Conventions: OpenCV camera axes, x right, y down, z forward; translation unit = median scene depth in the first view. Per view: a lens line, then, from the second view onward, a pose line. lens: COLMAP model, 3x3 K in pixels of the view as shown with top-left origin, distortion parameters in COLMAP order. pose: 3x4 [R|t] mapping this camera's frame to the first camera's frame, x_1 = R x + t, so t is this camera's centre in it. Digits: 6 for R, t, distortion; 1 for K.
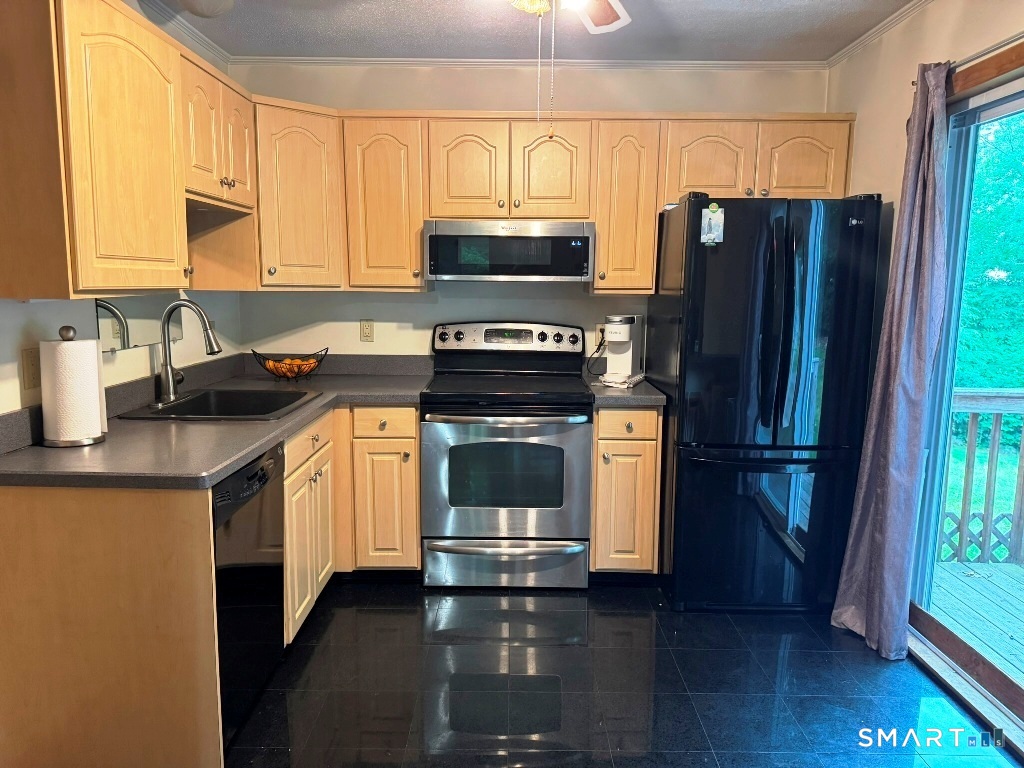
lens RADIAL K [[726.3, 0, 504.3], [0, 726.3, 392.8], [0, 0, 1]] dist [0.042673, -0.056697]
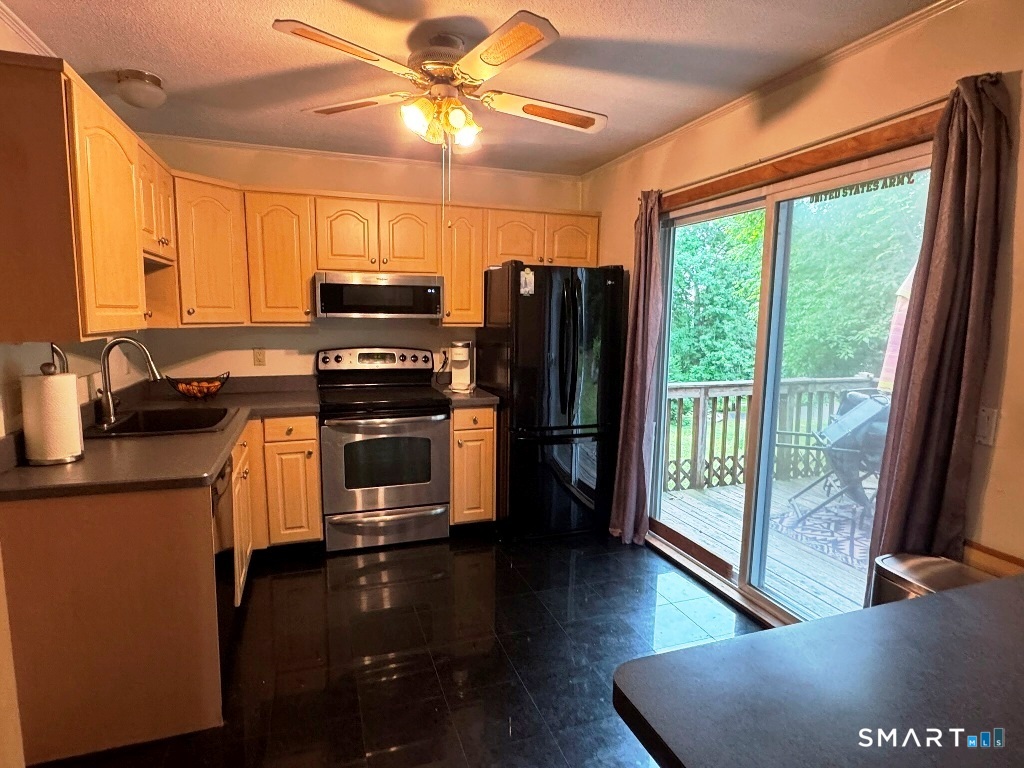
lens RADIAL K [[566.1, 0, 512.4], [0, 566.1, 388.2], [0, 0, 1]] dist [-0.027803, -0.000263]
pose [[0.938322, -0.043383, 0.343031, -0.135286], [0.048159, 0.998825, -0.005414, -0.006327], [-0.342393, 0.021600, 0.939309, -0.069605]]
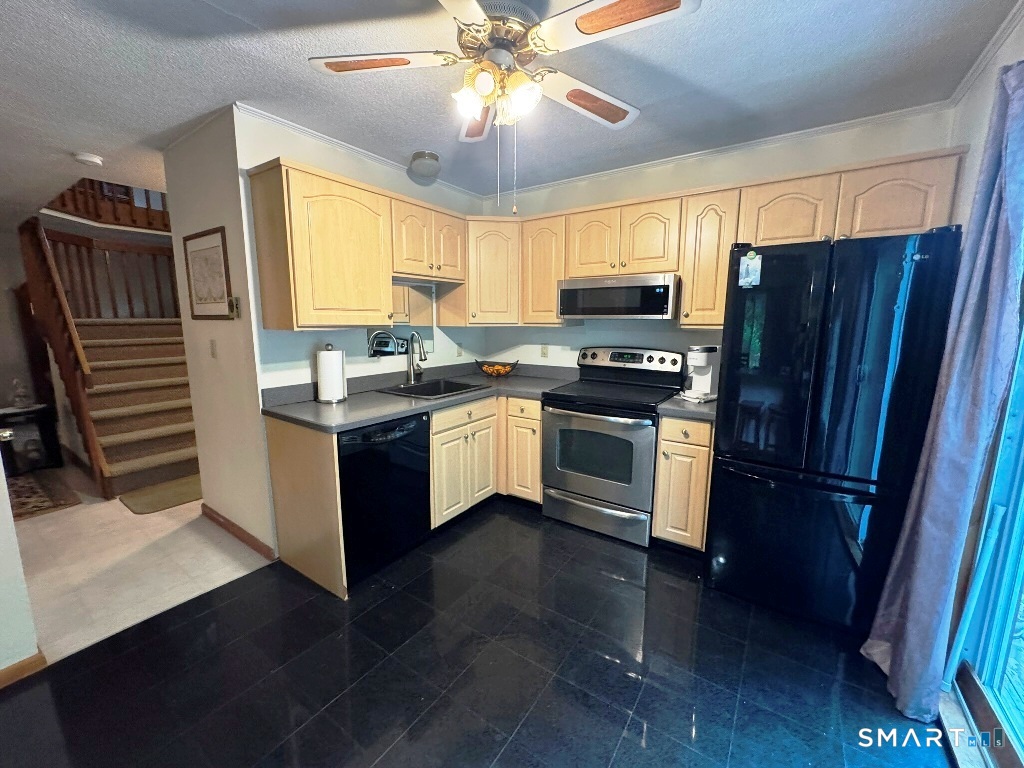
lens RADIAL K [[412.5, 0, 506.1], [0, 412.5, 386.1], [0, 0, 1]] dist [-0.013348, 0.002335]
pose [[0.824934, 0.083695, -0.558999, 0.305545], [-0.080389, 0.996296, 0.030535, -0.032285], [0.559483, 0.019748, 0.828606, 0.222921]]
